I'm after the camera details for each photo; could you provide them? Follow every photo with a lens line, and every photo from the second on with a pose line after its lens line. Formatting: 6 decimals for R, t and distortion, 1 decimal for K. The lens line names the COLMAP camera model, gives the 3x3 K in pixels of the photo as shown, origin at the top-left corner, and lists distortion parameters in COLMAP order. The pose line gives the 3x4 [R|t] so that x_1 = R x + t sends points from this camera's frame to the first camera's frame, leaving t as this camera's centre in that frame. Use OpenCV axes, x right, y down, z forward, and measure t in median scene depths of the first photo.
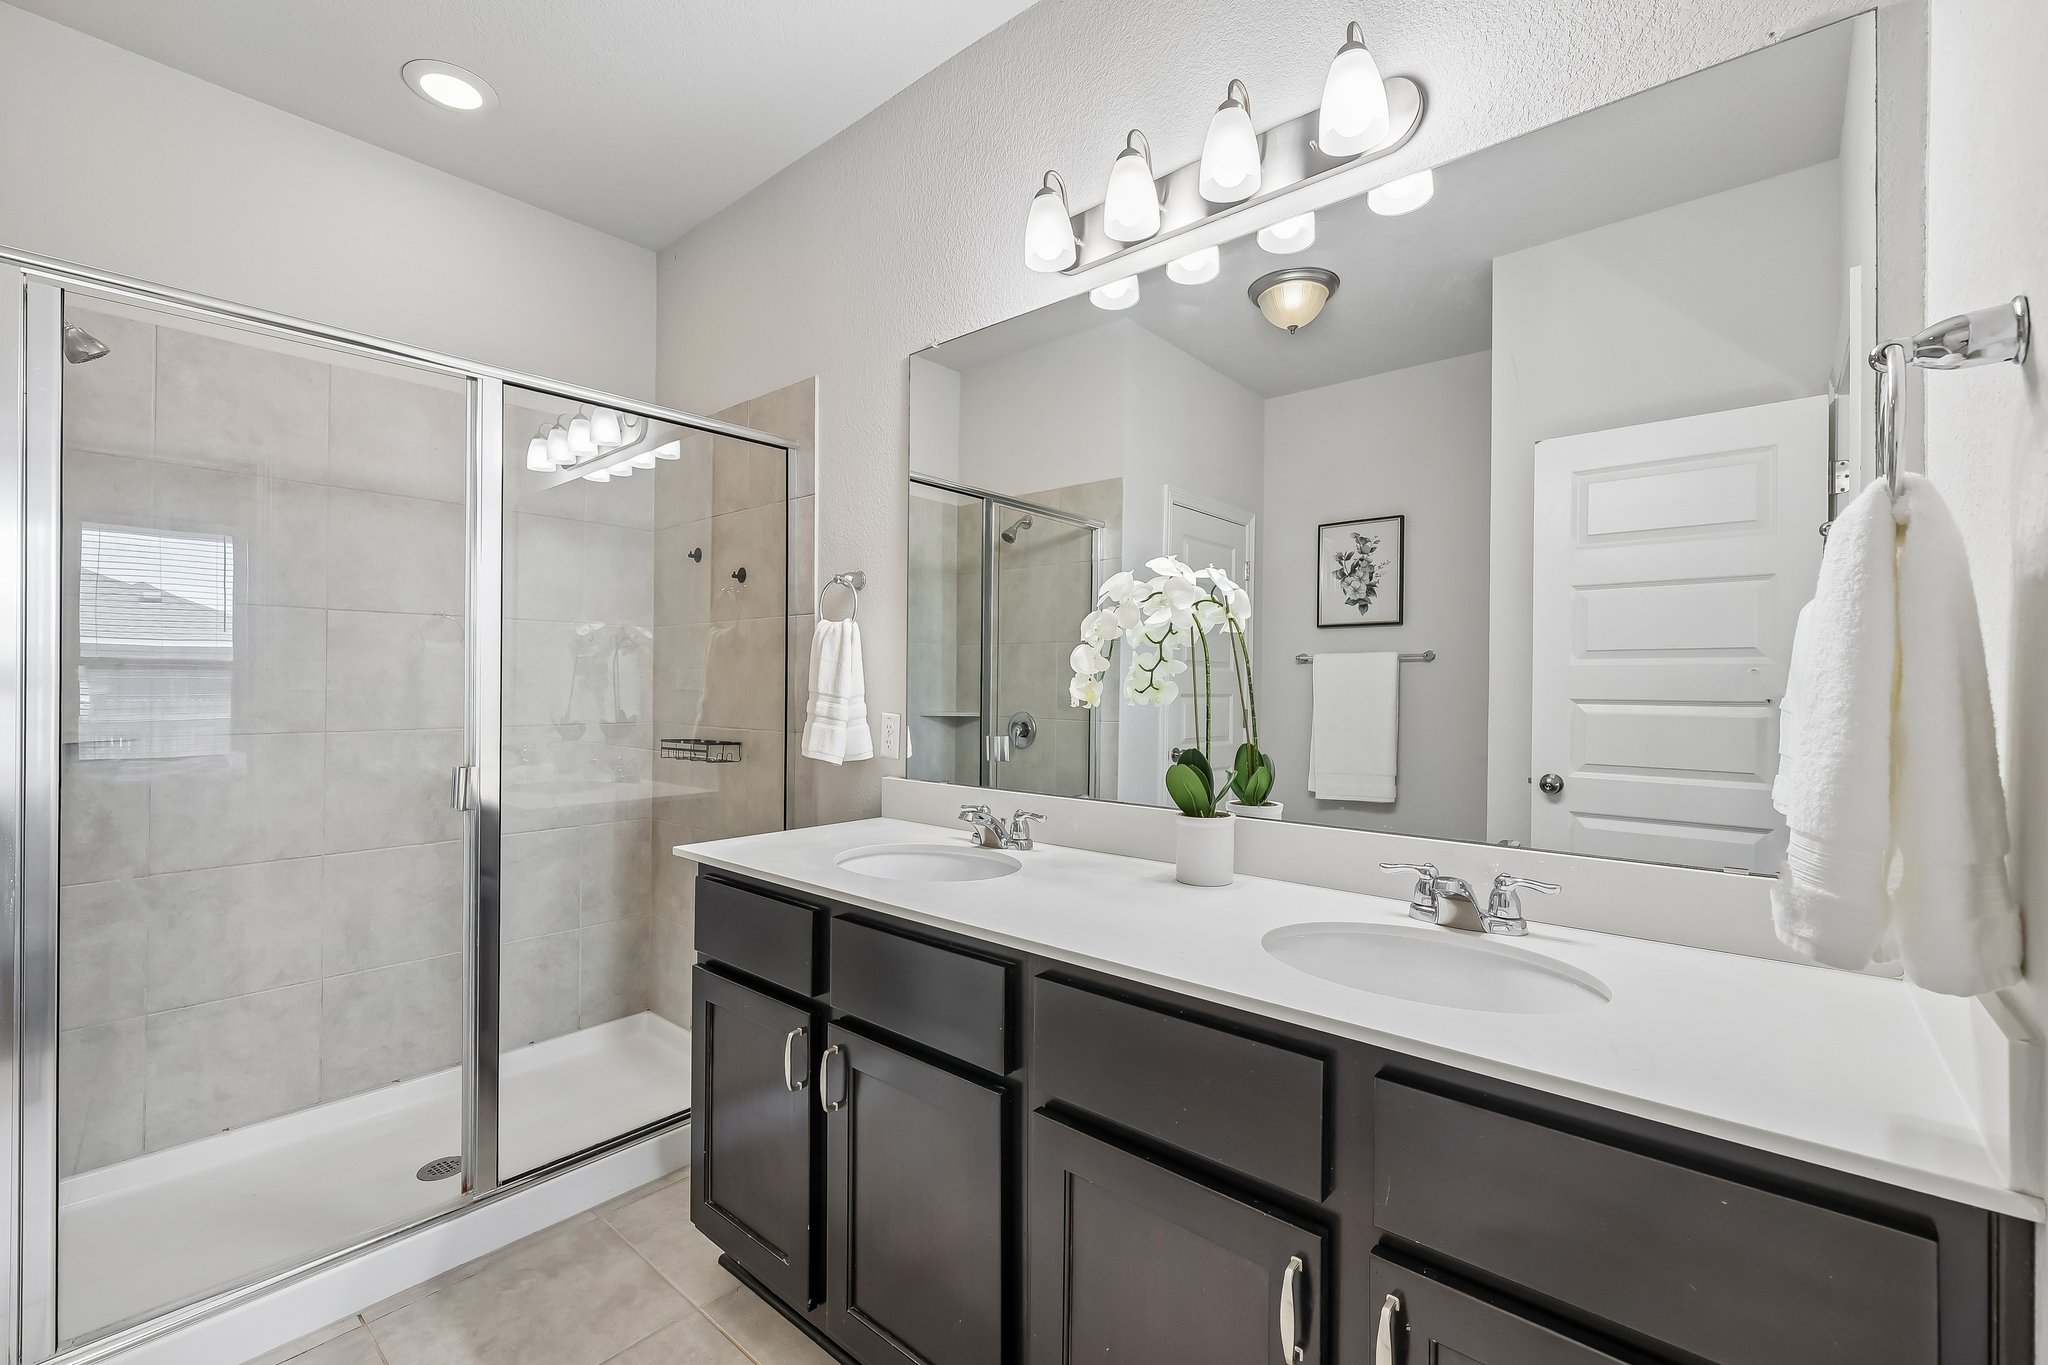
lens RADIAL K [[872.2, 0, 1030.1], [0, 872.2, 683.6], [0, 0, 1]] dist [0.000475, 0.001187]
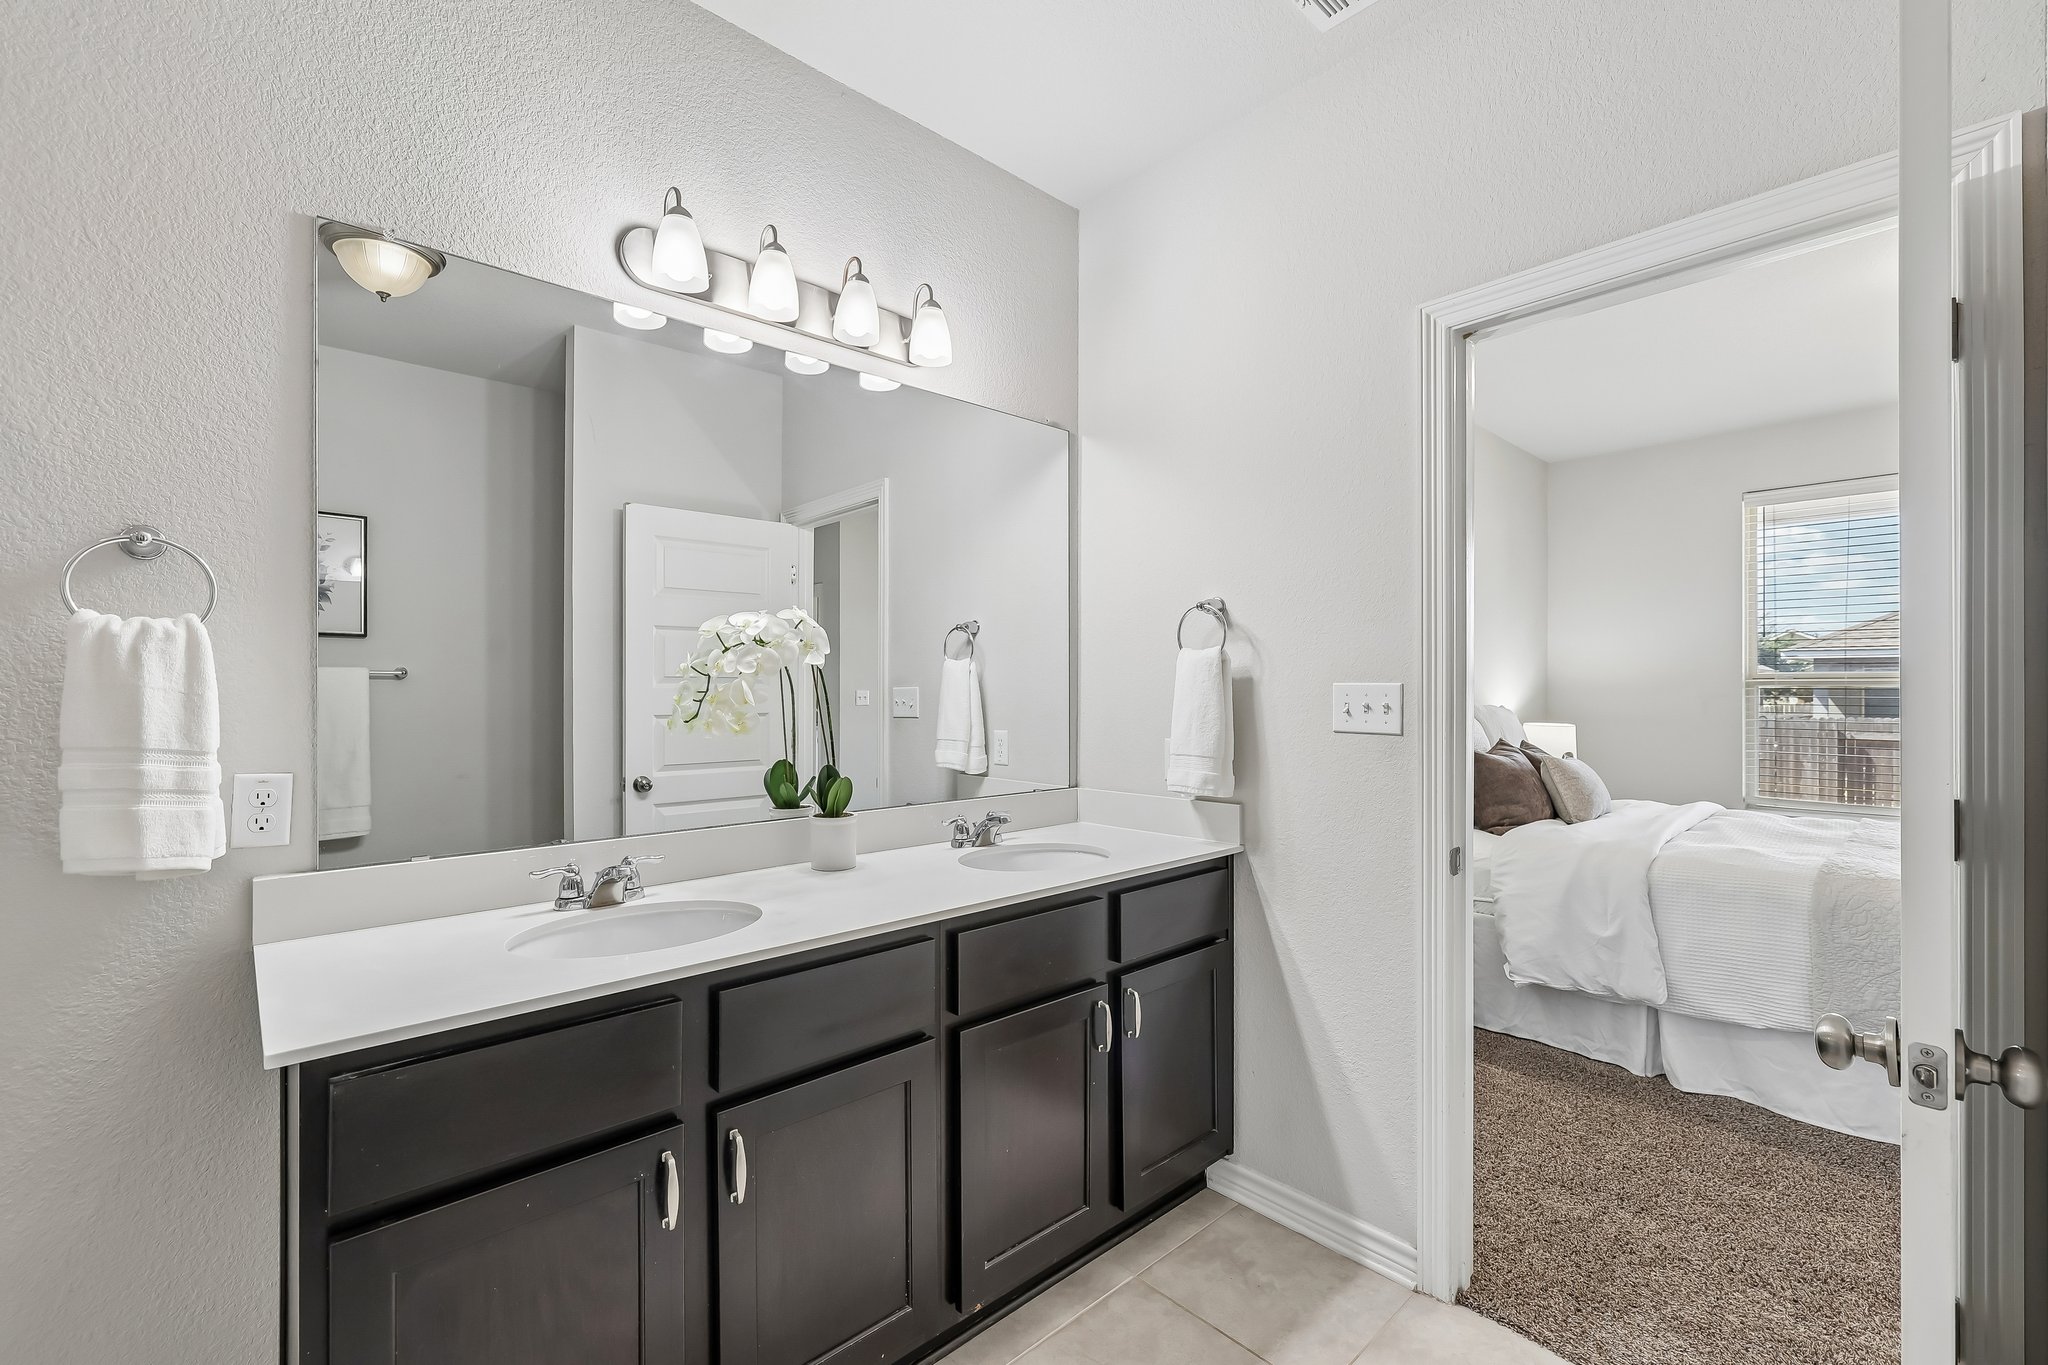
lens RADIAL K [[872.2, 0, 1028.3], [0, 872.2, 692.9], [0, 0, 1]] dist [0.000475, 0.001187]
pose [[0.114005, -0.006440, 0.993459, -0.552035], [0.003632, 0.999975, 0.006065, -0.019232], [-0.993474, 0.002917, 0.114026, 0.306616]]
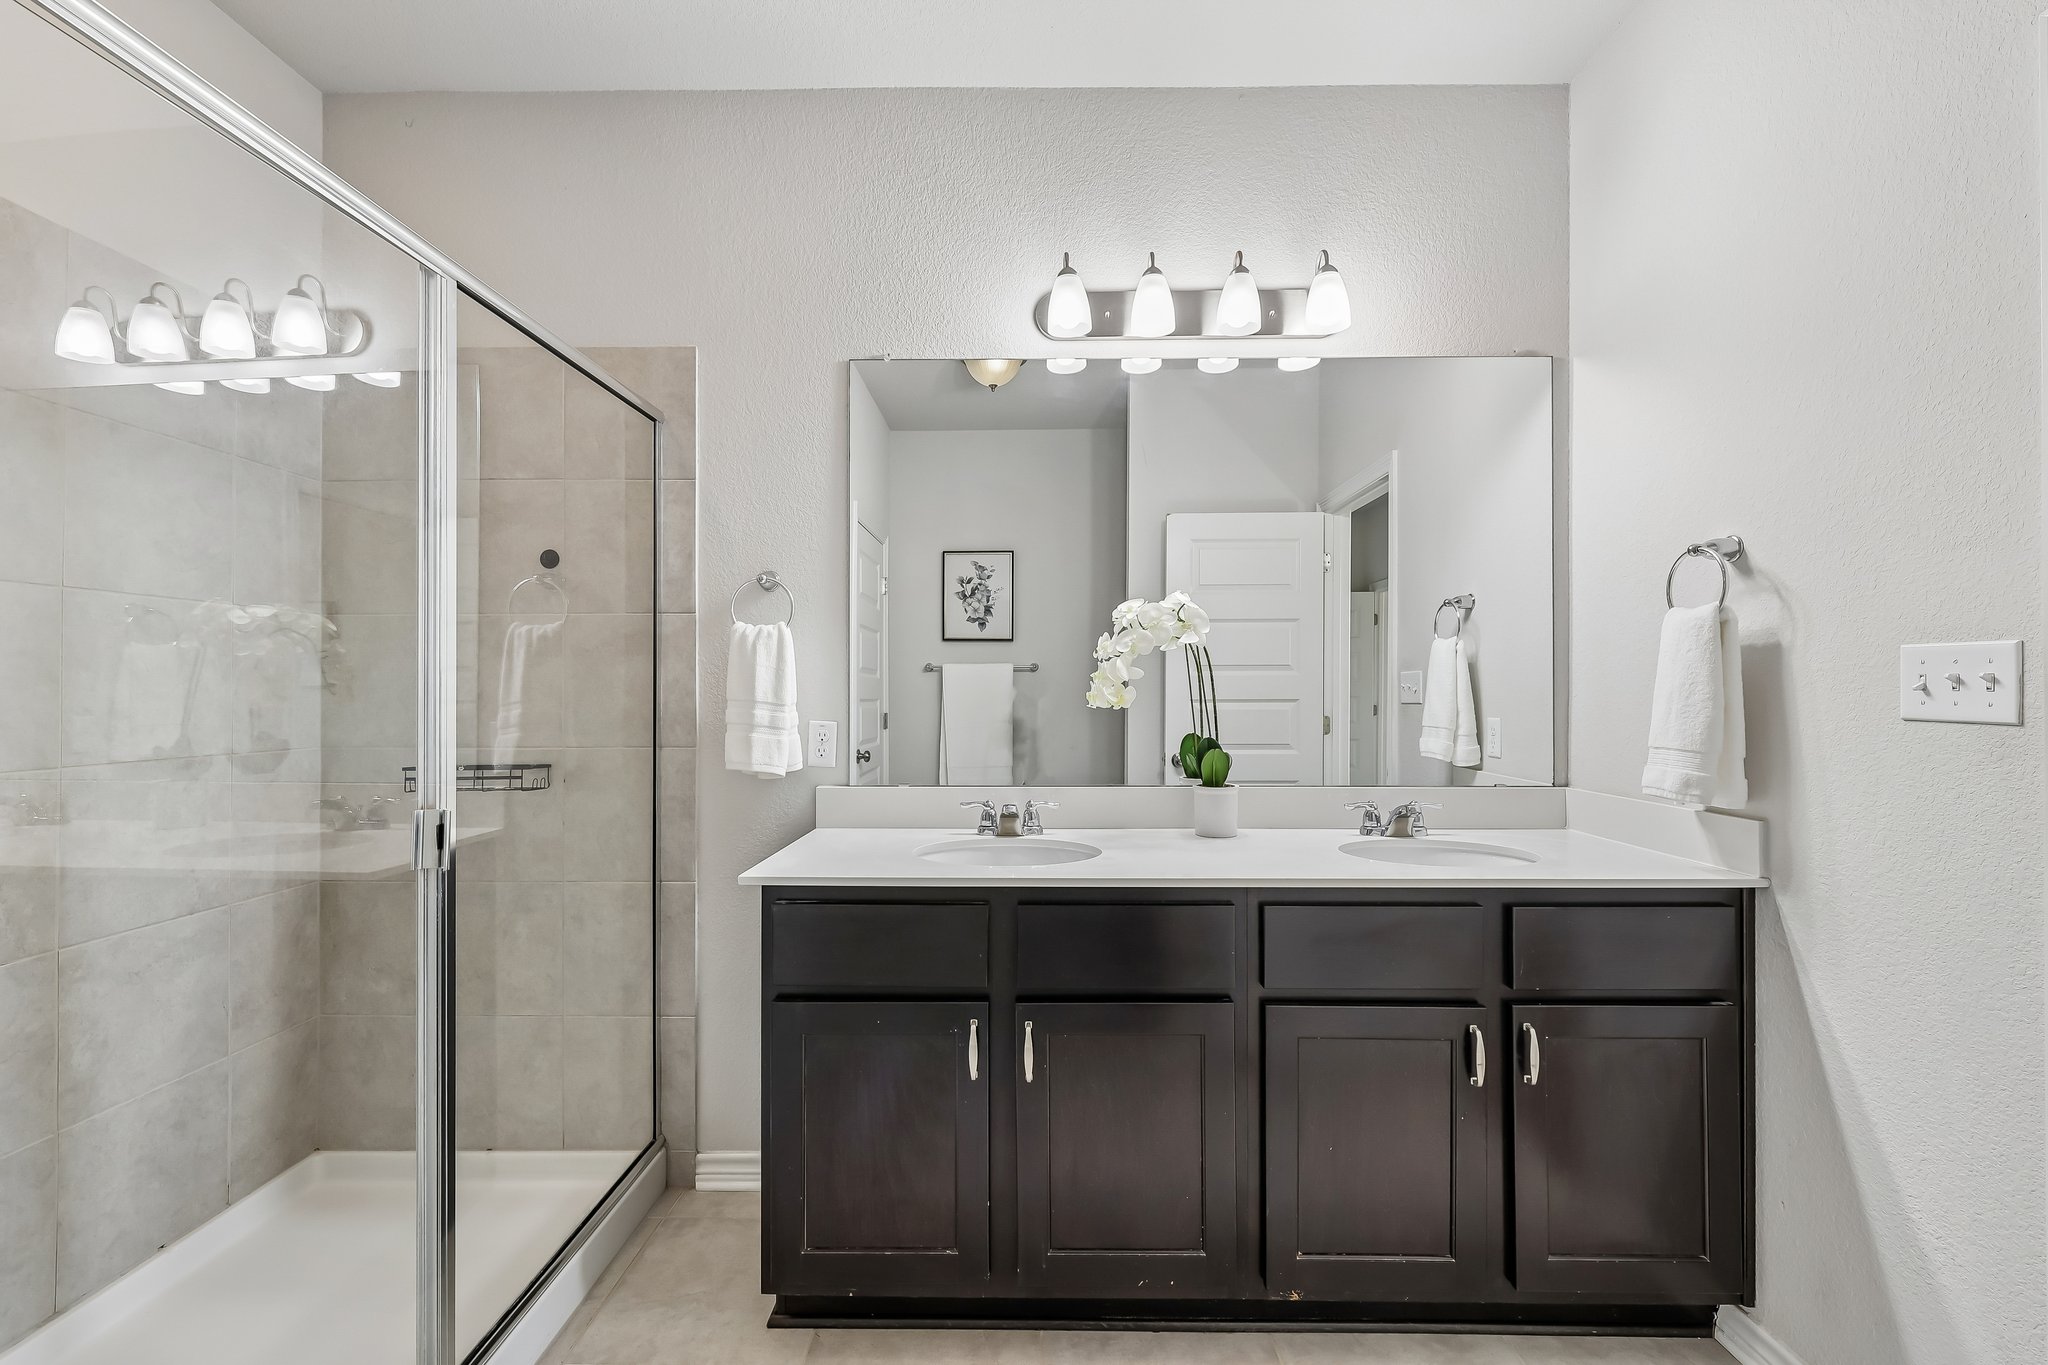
lens RADIAL K [[872.2, 0, 1027.4], [0, 872.2, 688.0], [0, 0, 1]] dist [0.000475, 0.001187]
pose [[0.766144, -0.002197, 0.642665, -0.475234], [0.004170, 0.999990, -0.001552, -0.000407], [-0.642656, 0.003869, 0.766145, 0.083046]]
